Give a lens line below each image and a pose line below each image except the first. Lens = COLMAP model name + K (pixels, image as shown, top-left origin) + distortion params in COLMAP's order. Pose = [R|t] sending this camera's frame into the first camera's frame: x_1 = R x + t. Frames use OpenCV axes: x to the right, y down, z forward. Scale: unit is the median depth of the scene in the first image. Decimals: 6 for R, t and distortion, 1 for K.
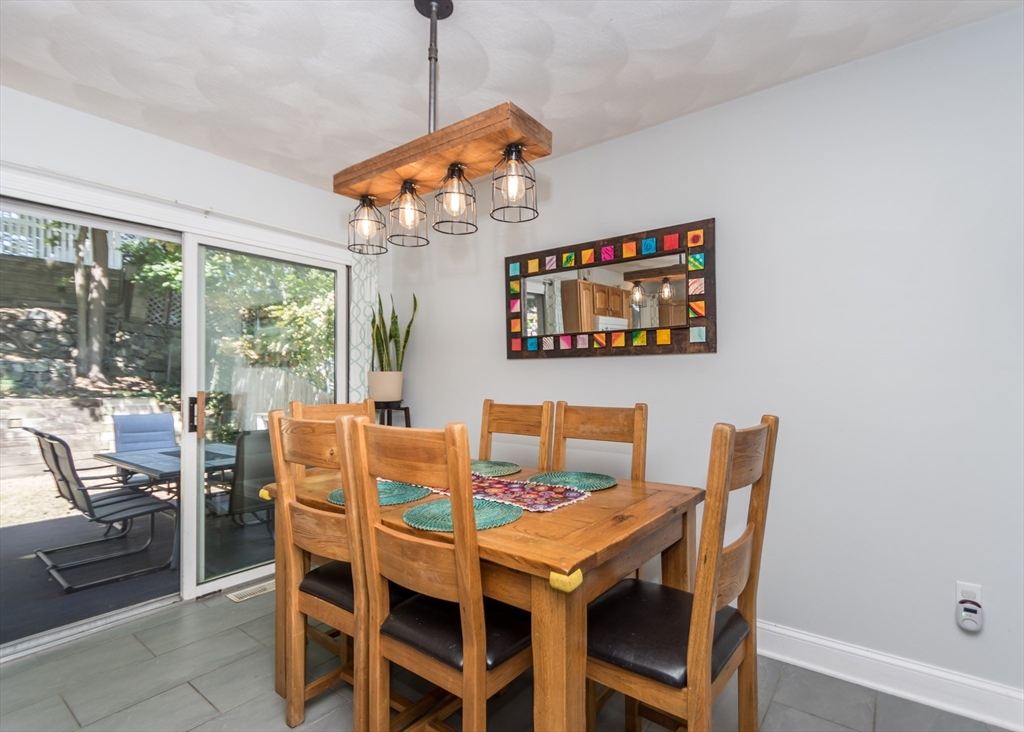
lens RADIAL K [[492.5, 0, 503.9], [0, 492.5, 373.3], [0, 0, 1]] dist [0.003223, 0.000904]
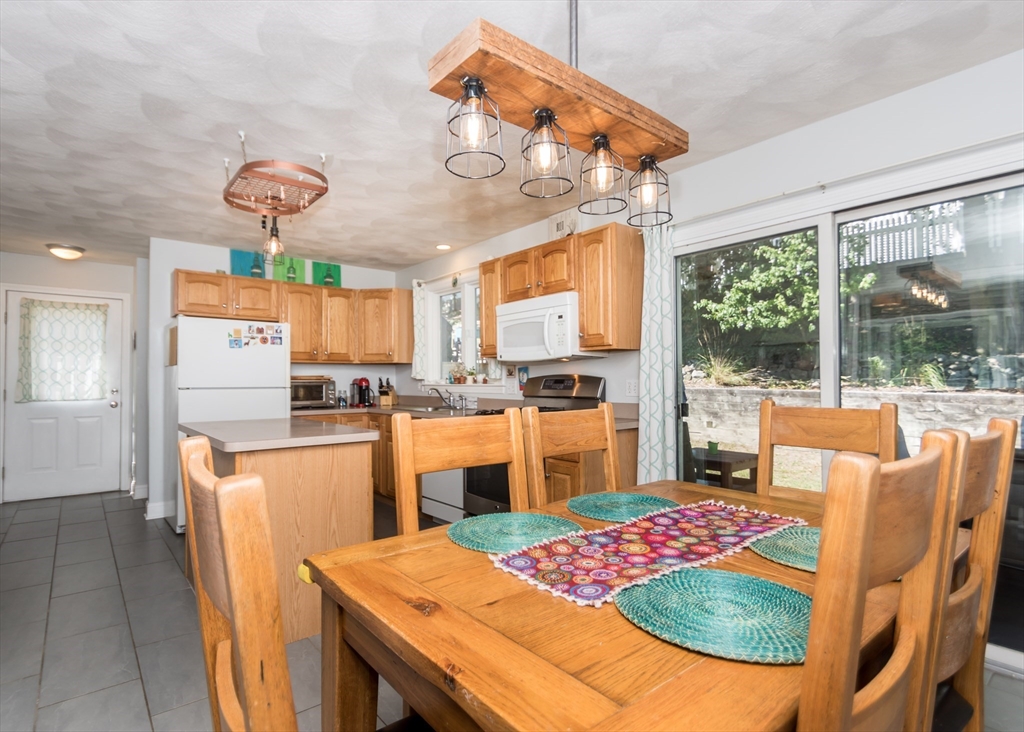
lens RADIAL K [[515.7, 0, 512.0], [0, 515.7, 366.0], [0, 0, 1]] dist [0.014867, 0.000094]
pose [[-0.192840, -0.012853, -0.981146, 0.398172], [0.011259, 0.999819, -0.015311, 0.004815], [0.981166, -0.014000, -0.192661, 0.579404]]
